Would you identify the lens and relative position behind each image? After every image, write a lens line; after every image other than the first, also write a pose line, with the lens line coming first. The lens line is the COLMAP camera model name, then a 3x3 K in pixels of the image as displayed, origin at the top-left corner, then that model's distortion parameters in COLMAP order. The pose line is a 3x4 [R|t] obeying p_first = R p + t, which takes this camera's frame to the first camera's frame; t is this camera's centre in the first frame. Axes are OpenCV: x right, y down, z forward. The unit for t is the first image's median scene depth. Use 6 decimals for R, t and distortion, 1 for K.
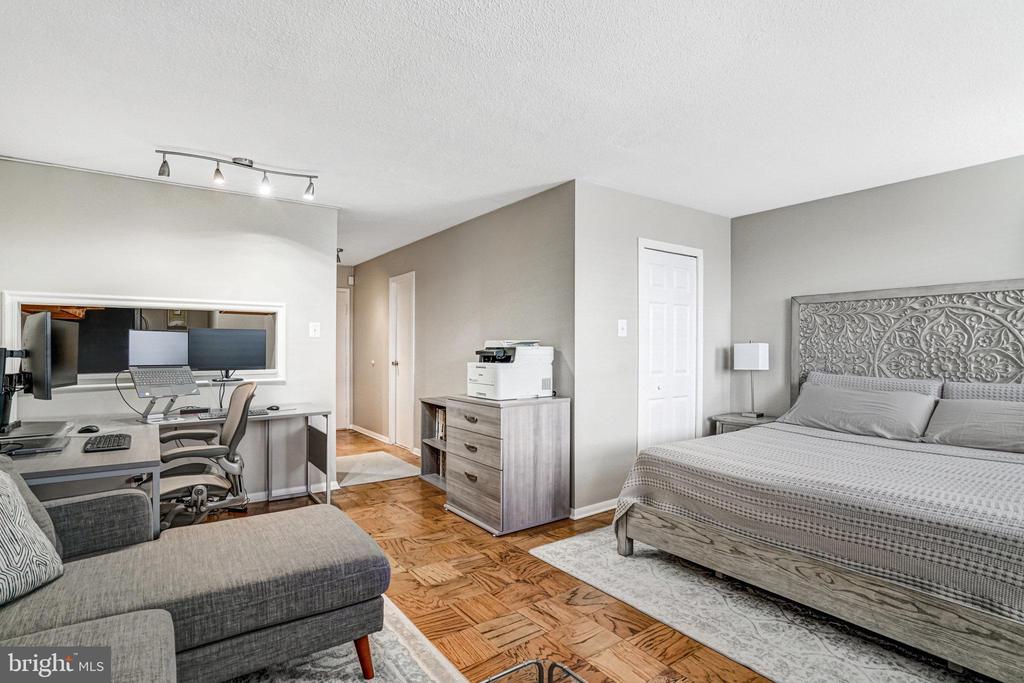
lens RADIAL K [[486.6, 0, 502.4], [0, 486.6, 353.8], [0, 0, 1]] dist [-0.054445, 0.019499]
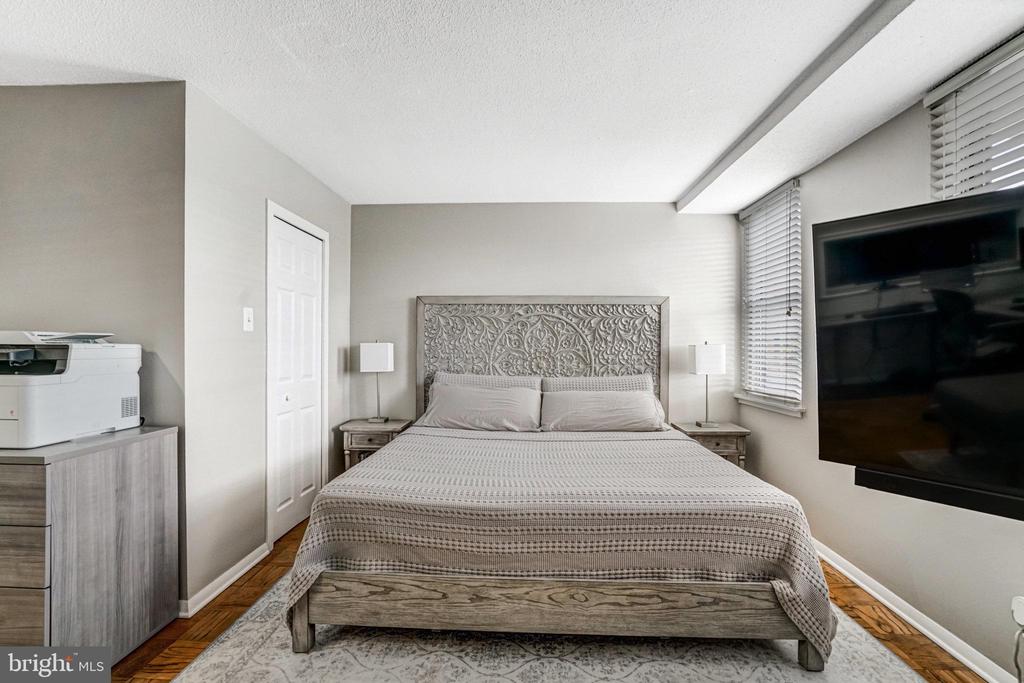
lens RADIAL K [[486.6, 0, 502.4], [0, 486.6, 353.8], [0, 0, 1]] dist [-0.054445, 0.019499]
pose [[0.624348, -0.003347, 0.781139, -0.083693], [0.003491, 0.999993, 0.001495, -0.002397], [-0.781139, 0.001793, 0.624355, 0.314622]]
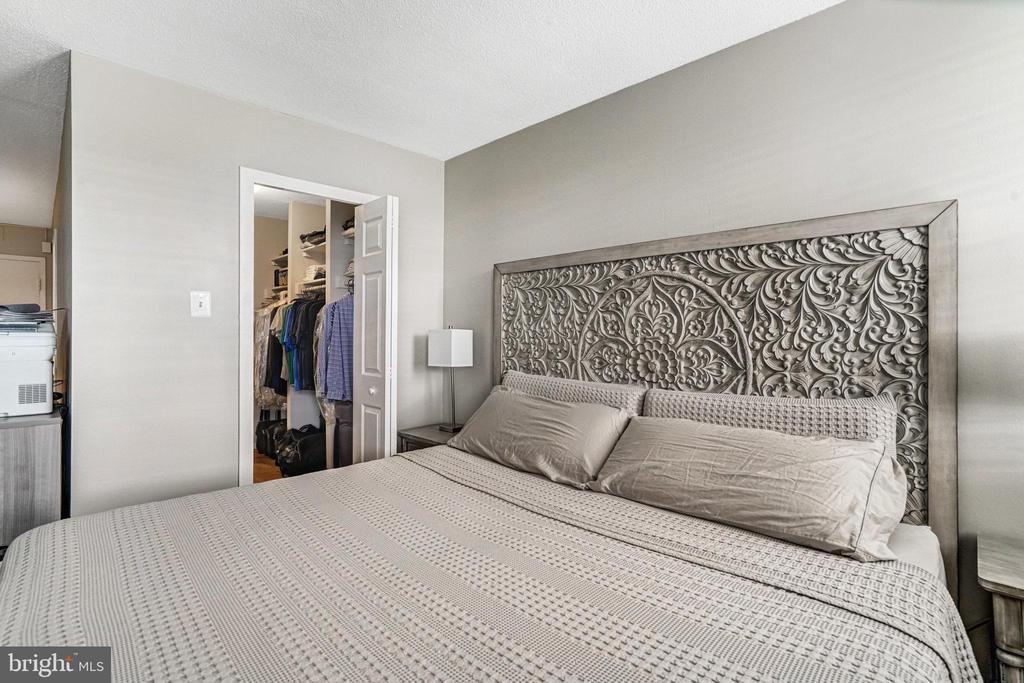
lens RADIAL K [[495.8, 0, 460.3], [0, 495.8, 343.2], [0, 0, 1]] dist [-0.050321, 0.021256]
pose [[0.989181, 0.003241, 0.146668, 0.584810], [-0.004076, 0.999977, 0.005397, -0.006886], [-0.146647, -0.005937, 0.989171, 0.362822]]
